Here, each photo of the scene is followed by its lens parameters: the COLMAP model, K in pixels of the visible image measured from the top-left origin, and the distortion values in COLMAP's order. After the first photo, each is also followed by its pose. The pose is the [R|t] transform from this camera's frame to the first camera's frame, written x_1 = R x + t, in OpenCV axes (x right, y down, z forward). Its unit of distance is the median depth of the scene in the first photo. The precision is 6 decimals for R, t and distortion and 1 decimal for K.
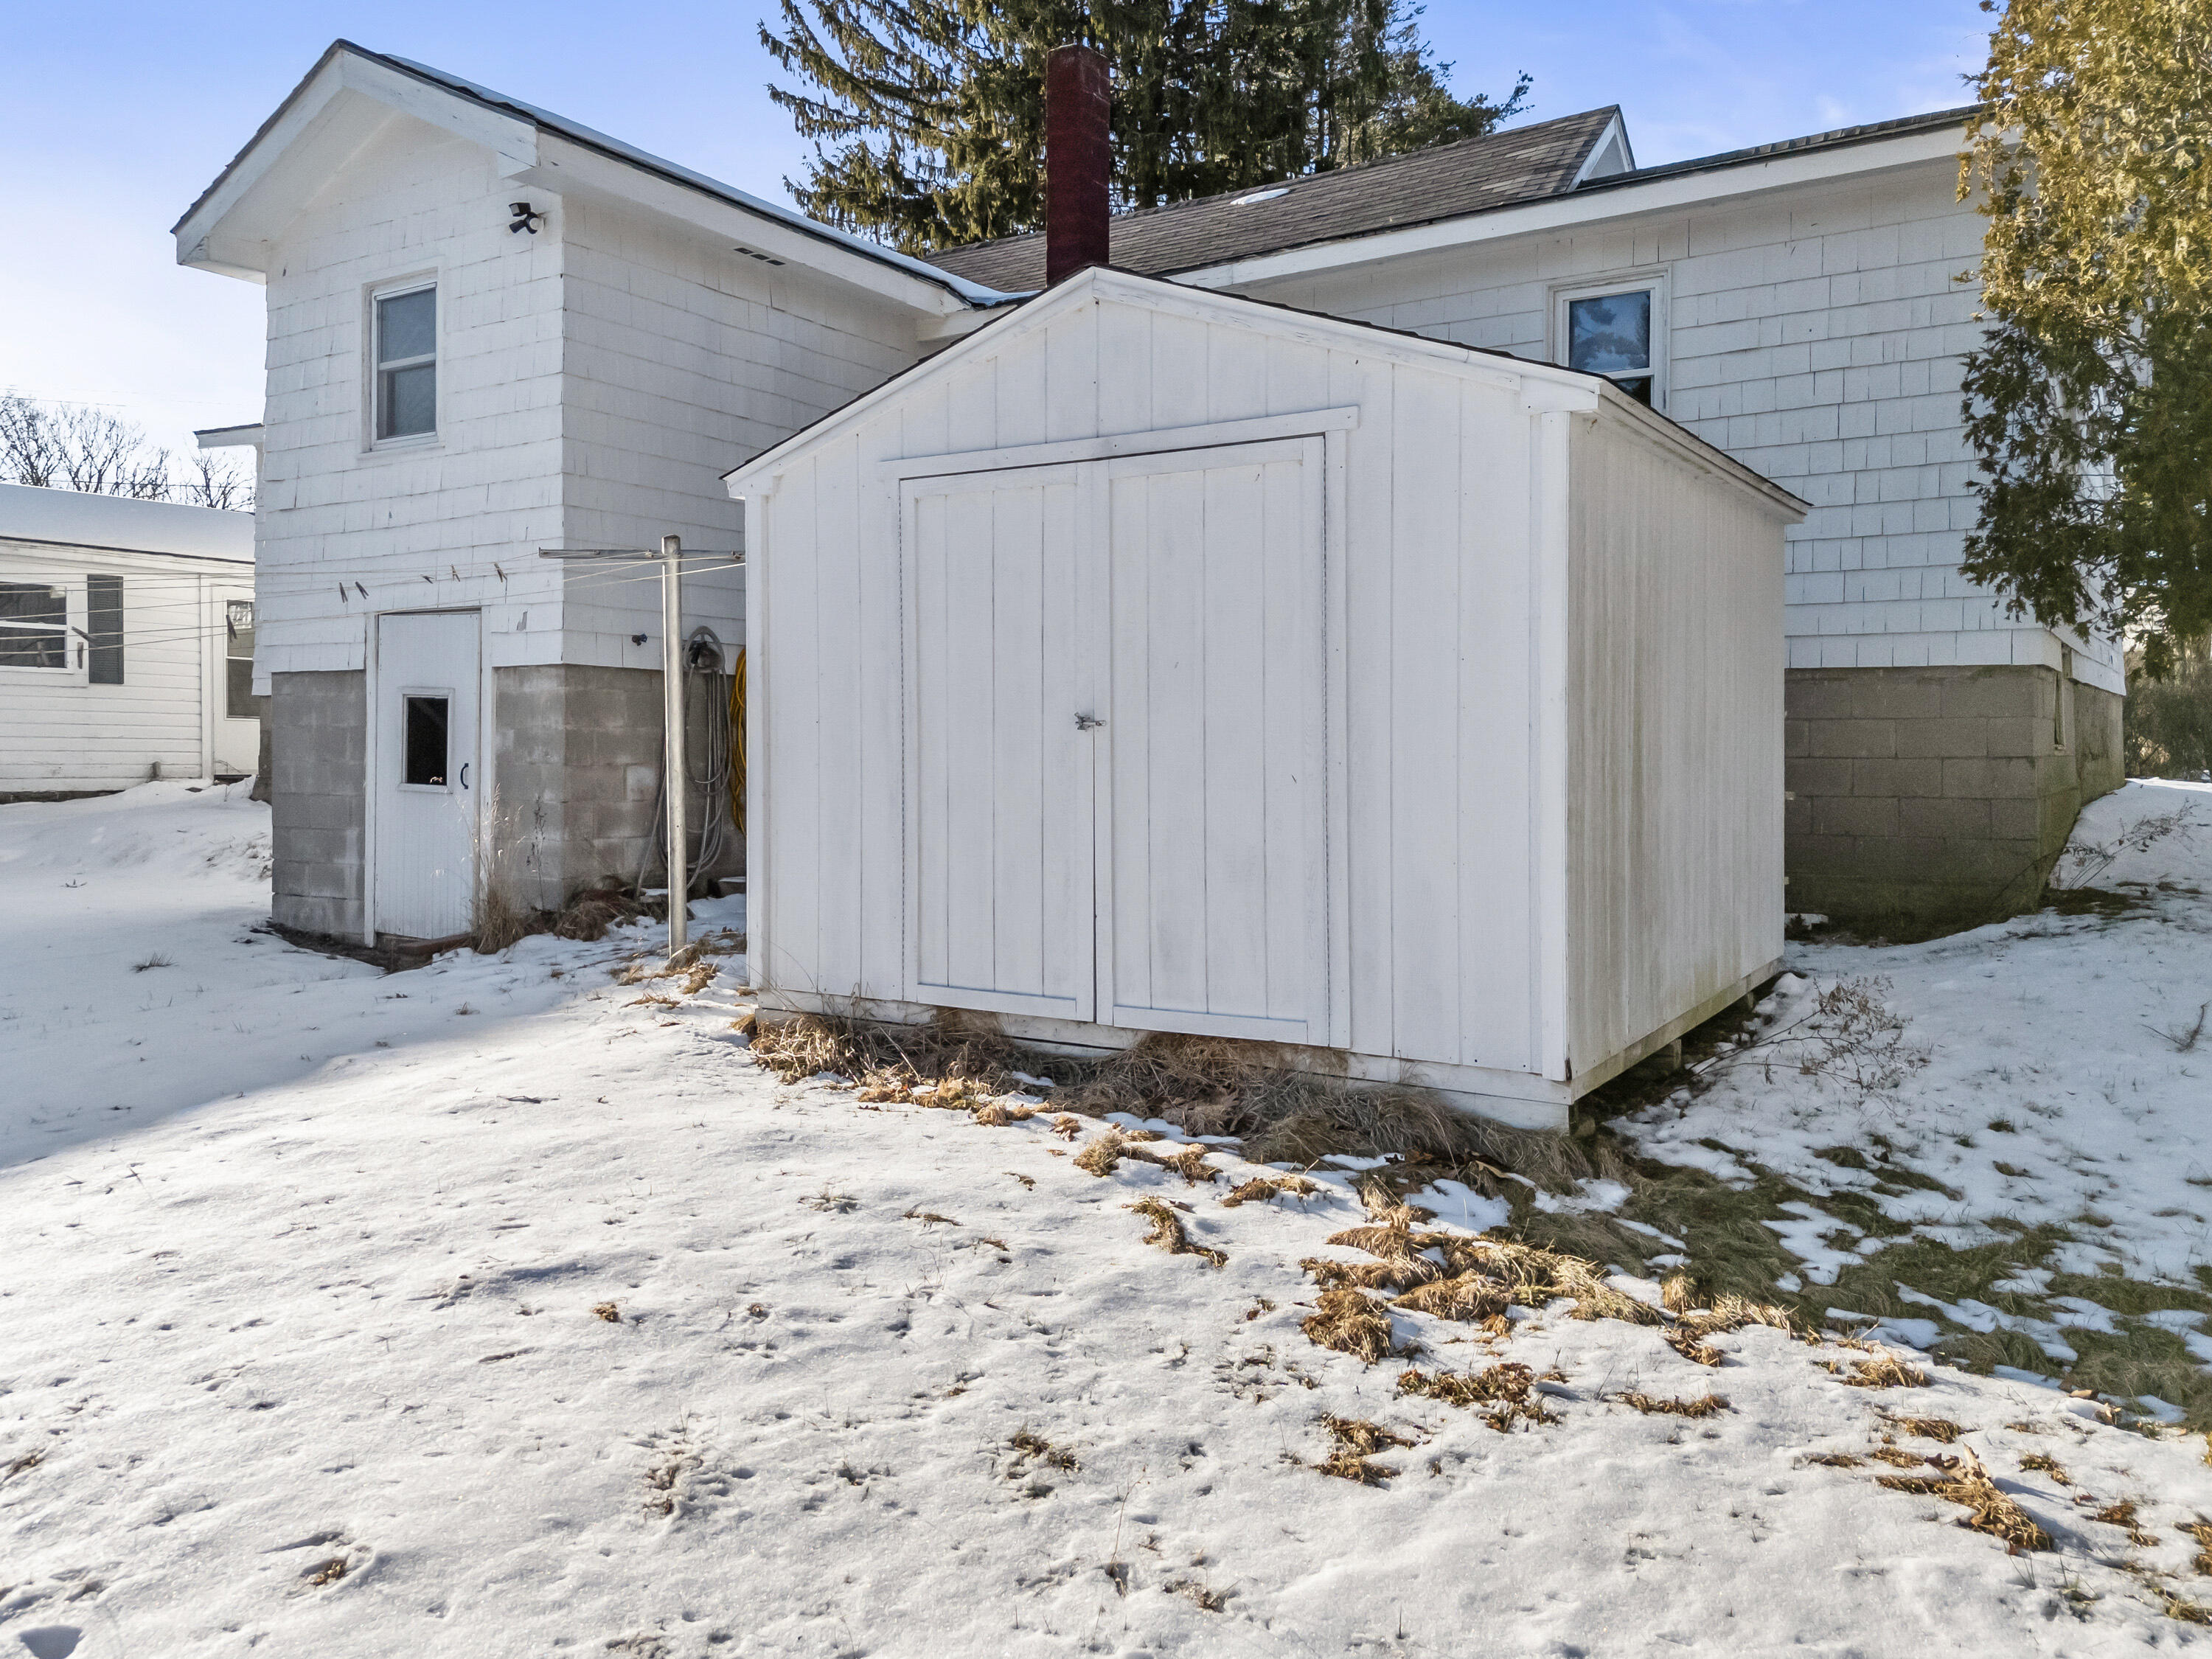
lens RADIAL K [[1662.4, 0, 1092.7], [0, 1662.4, 769.4], [0, 0, 1]] dist [0.060503, -0.051688]
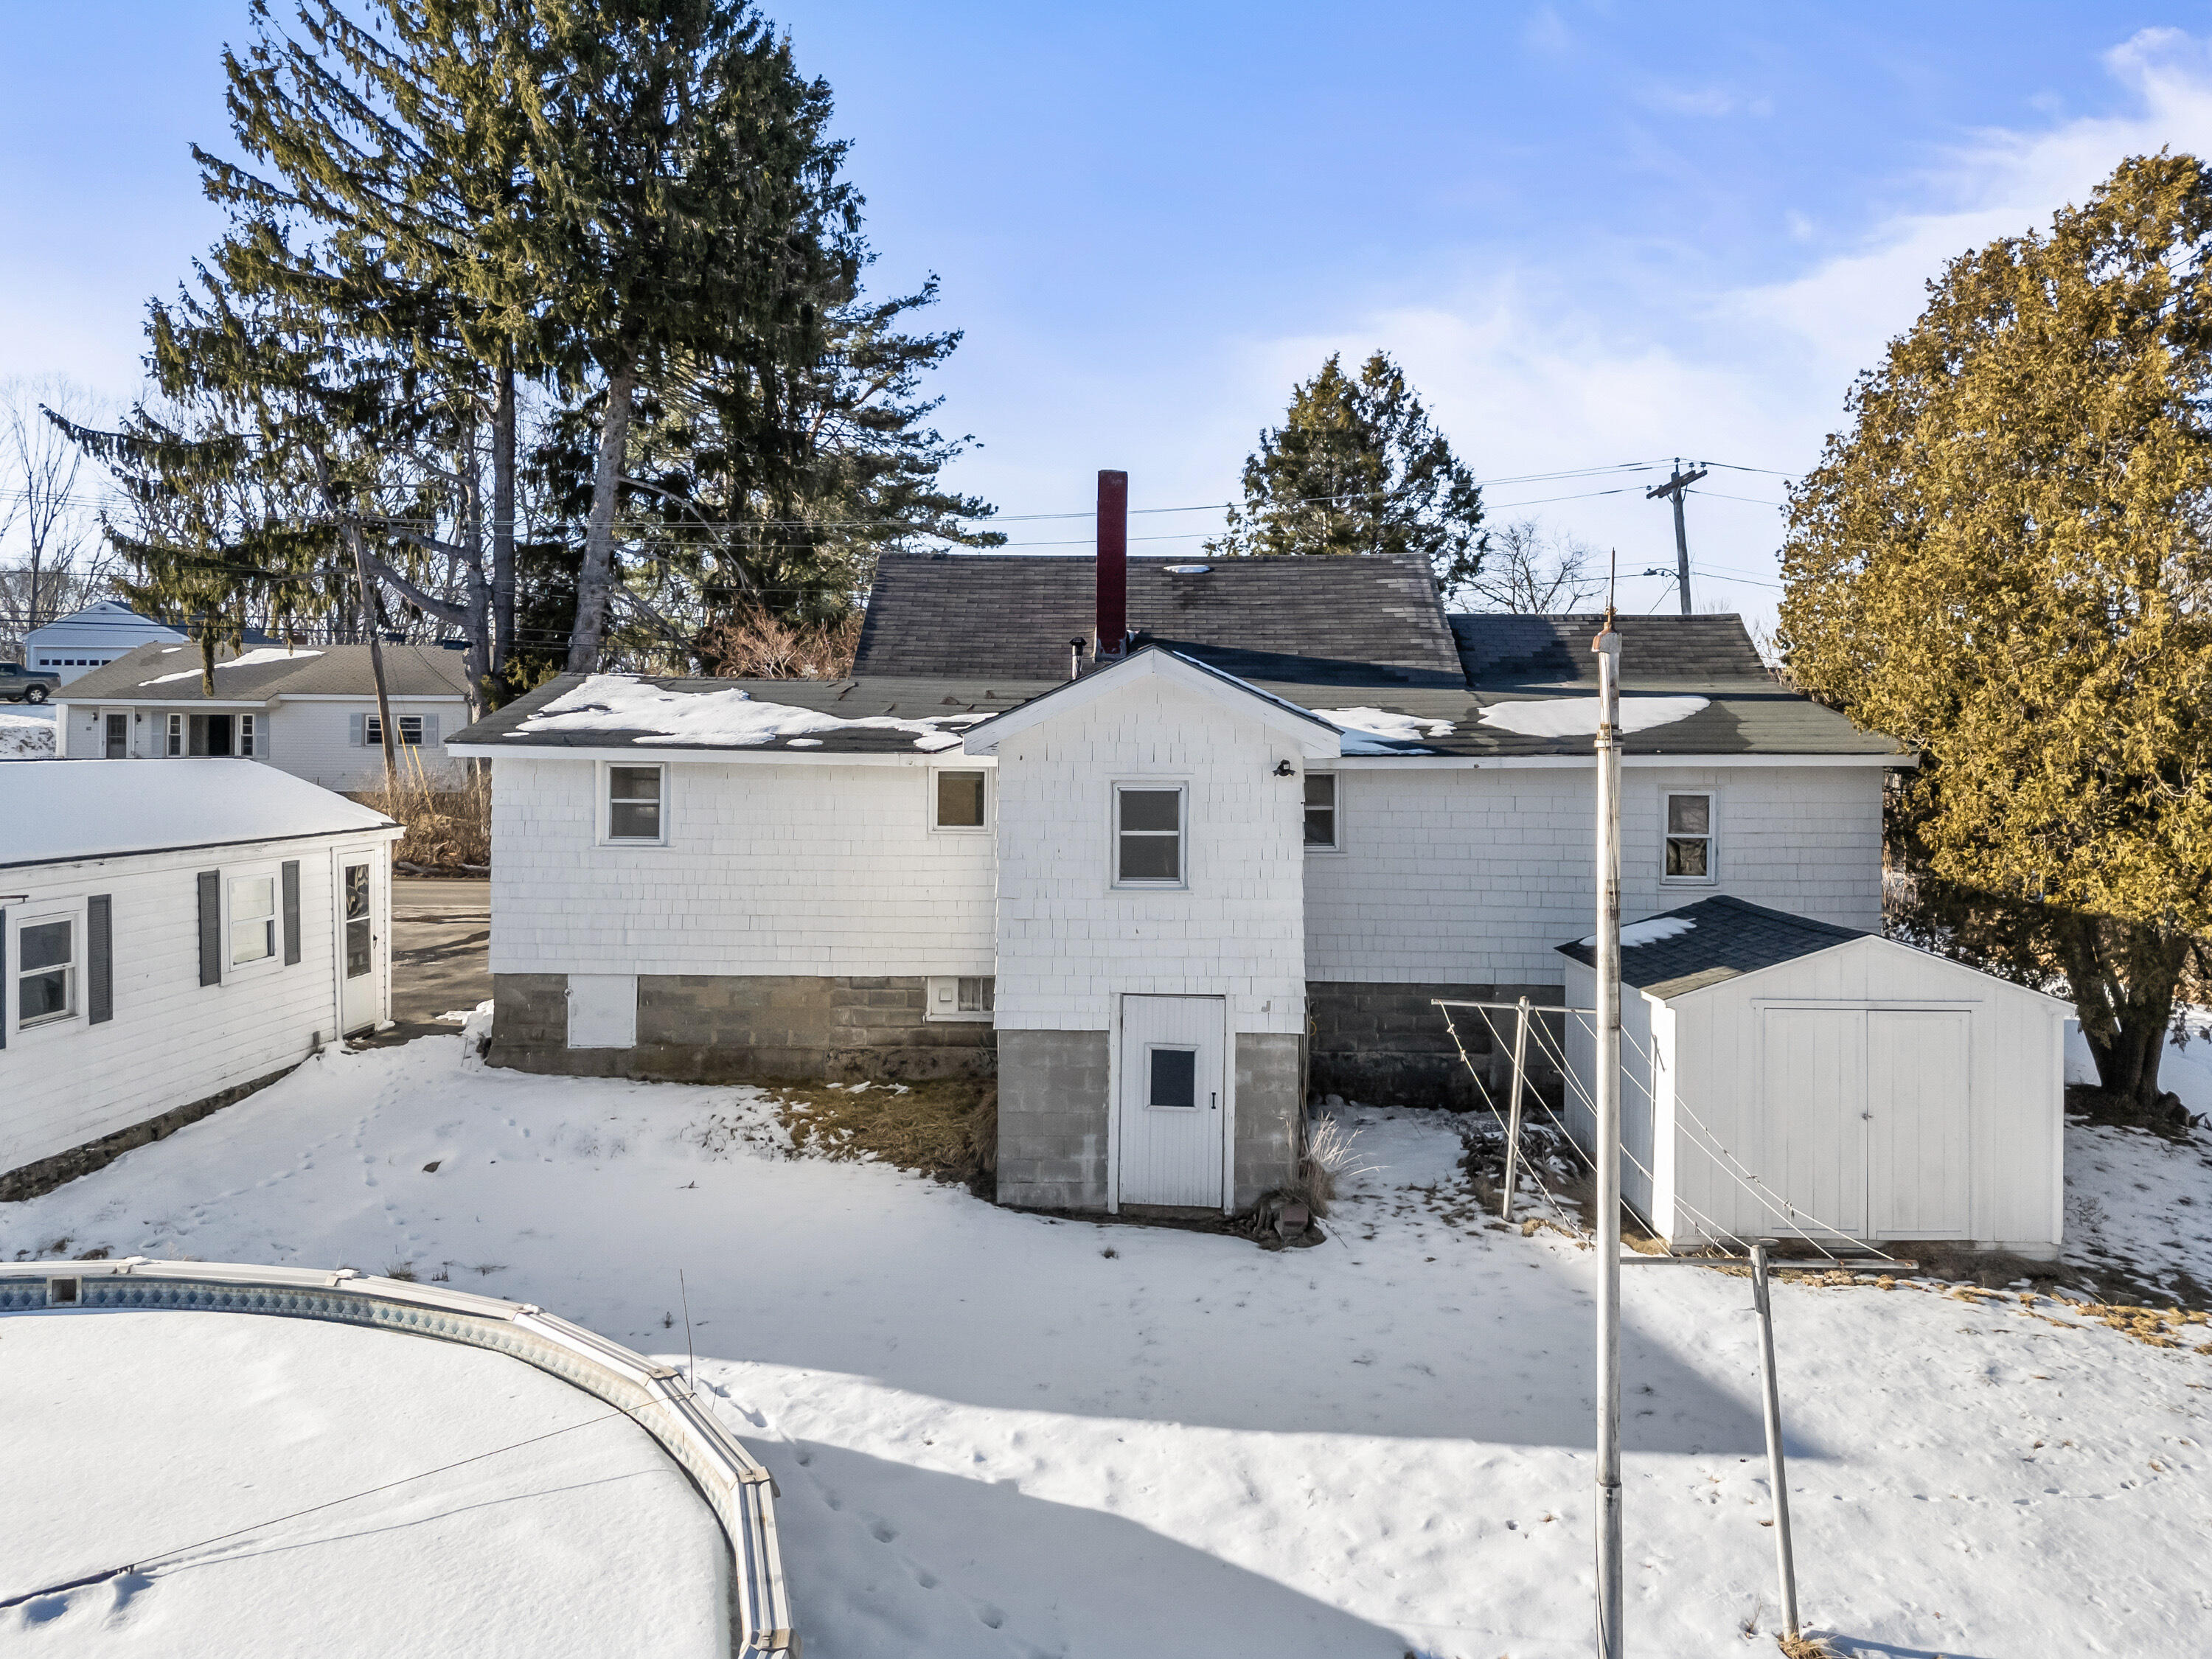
lens RADIAL K [[1662.4, 0, 1092.7], [0, 1662.4, 769.4], [0, 0, 1]] dist [0.060503, -0.051688]
pose [[0.840547, -0.005098, 0.541715, -1.328172], [0.000809, 0.999966, 0.008155, -0.324734], [-0.541739, -0.006417, 0.840523, -0.271171]]
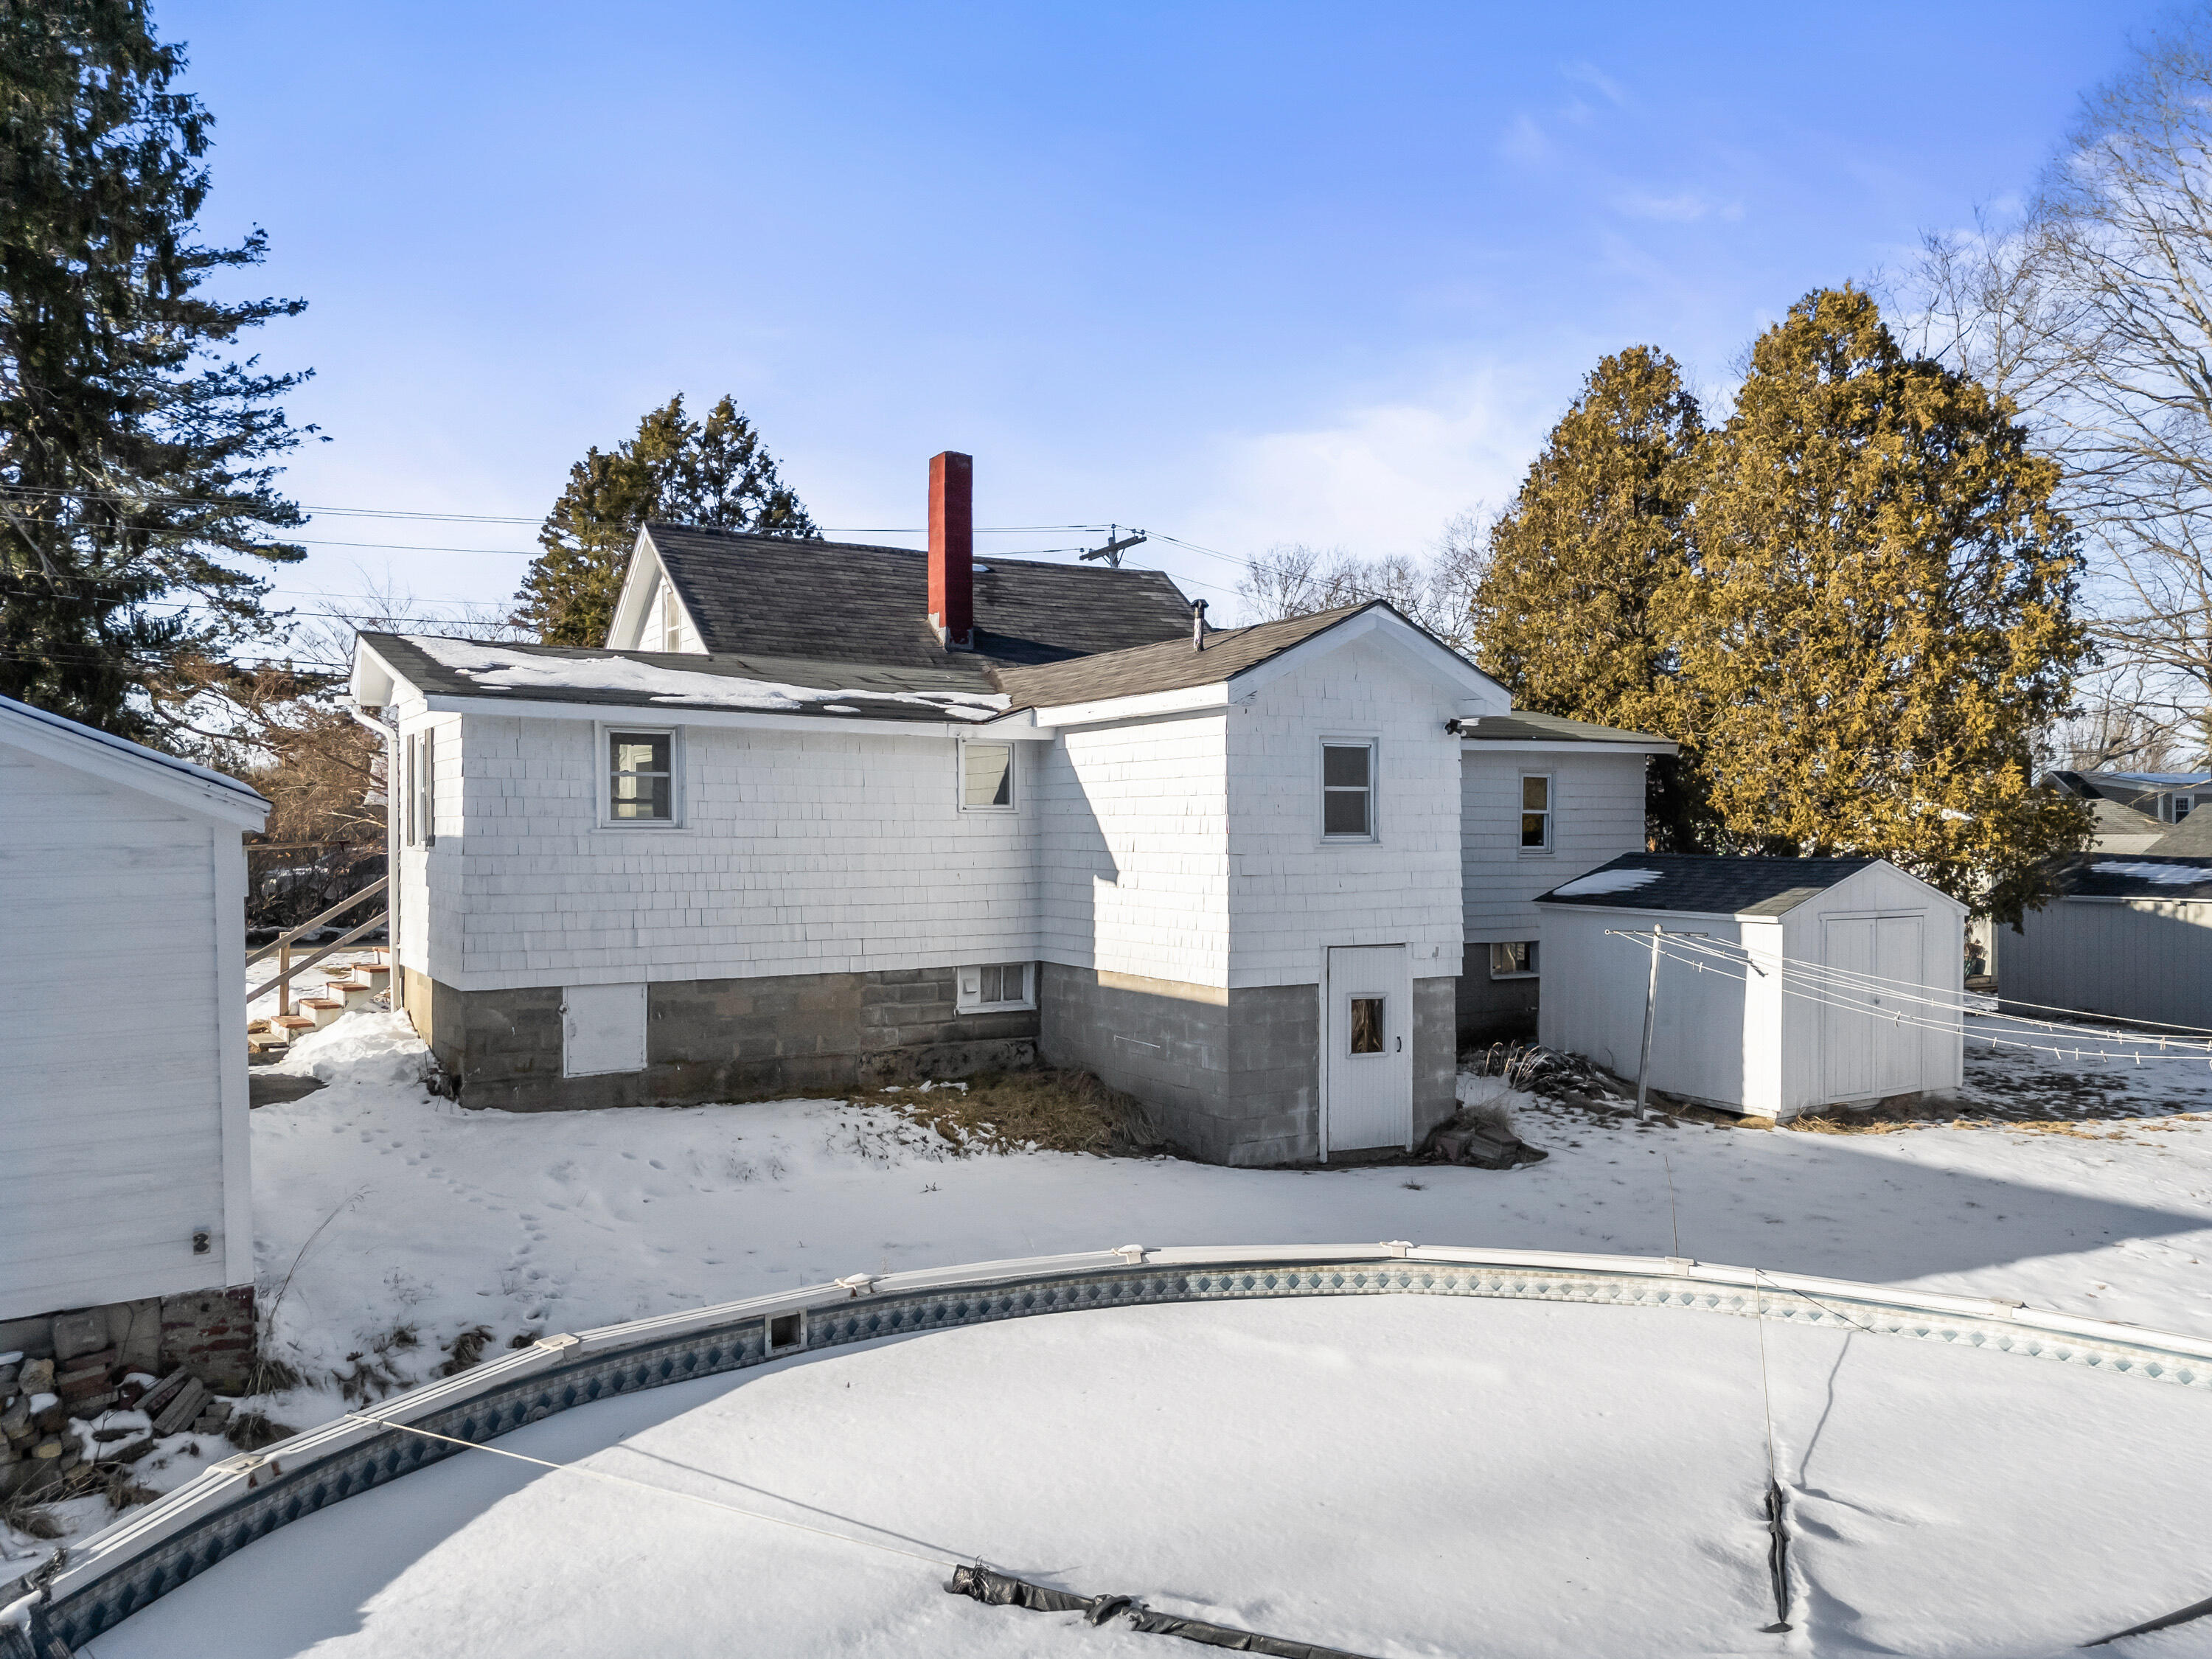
lens RADIAL K [[1620.6, 0, 1110.3], [0, 1620.6, 876.1], [0, 0, 1]] dist [0.057187, -0.046787]
pose [[0.425611, -0.029914, 0.904412, -1.954982], [0.011809, 0.999552, 0.027503, -0.211623], [-0.904829, -0.001025, 0.425774, 0.569174]]
